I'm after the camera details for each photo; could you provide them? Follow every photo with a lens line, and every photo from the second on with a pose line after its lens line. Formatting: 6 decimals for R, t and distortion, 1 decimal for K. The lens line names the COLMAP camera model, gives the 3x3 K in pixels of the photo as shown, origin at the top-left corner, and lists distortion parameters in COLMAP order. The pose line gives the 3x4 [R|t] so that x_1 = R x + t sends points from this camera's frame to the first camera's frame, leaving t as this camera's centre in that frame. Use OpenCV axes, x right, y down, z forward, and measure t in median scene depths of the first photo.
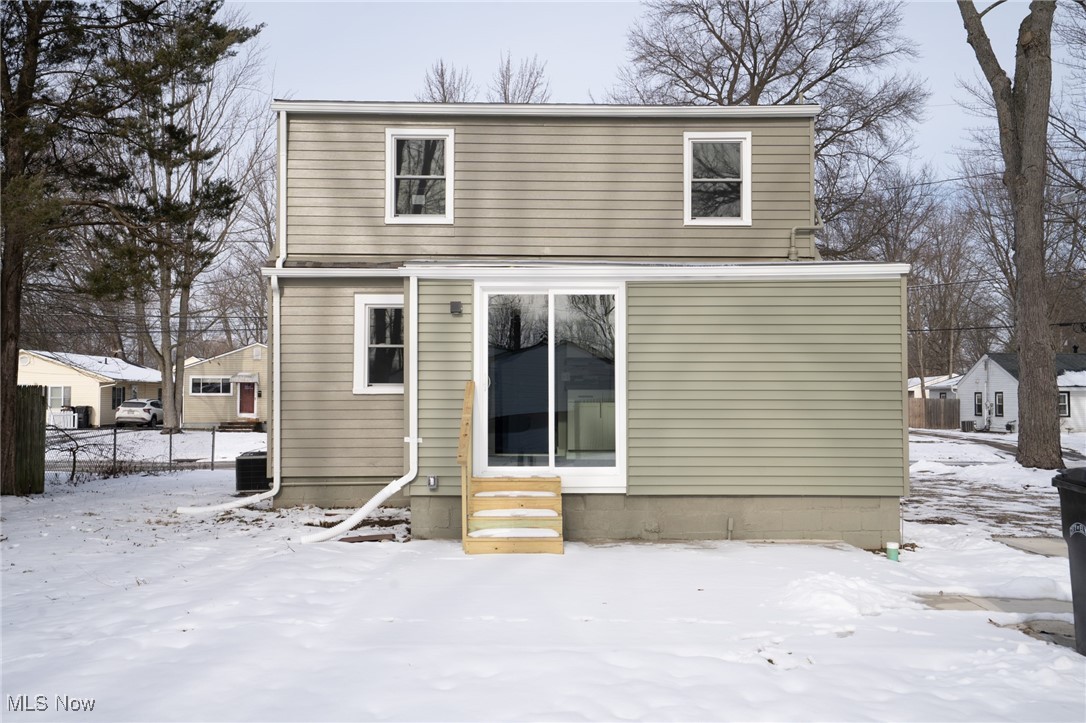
lens RADIAL K [[1039.8, 0, 545.5], [0, 1039.8, 364.5], [0, 0, 1]] dist [0.004790, 0.000000]
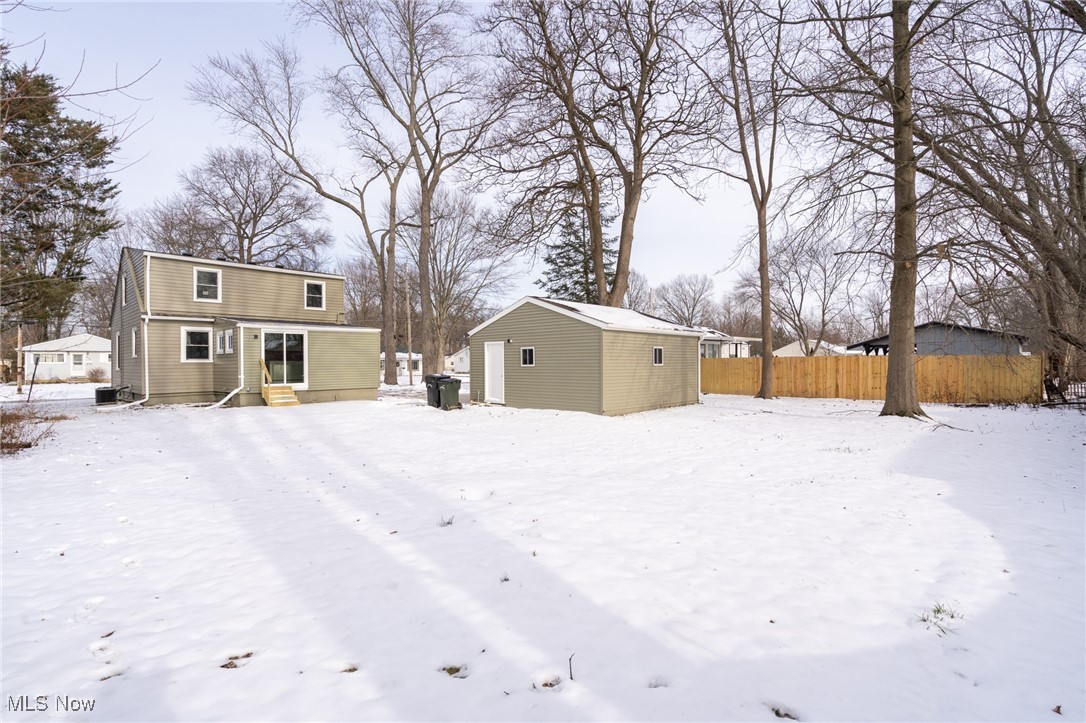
lens RADIAL K [[495.7, 0, 523.7], [0, 495.7, 356.5], [0, 0, 1]] dist [-0.007440, 0.002994]
pose [[0.723404, 0.003671, 0.690415, -0.432739], [-0.016720, 0.999786, 0.012203, -0.019063], [-0.690222, -0.020371, 0.723311, -0.570489]]
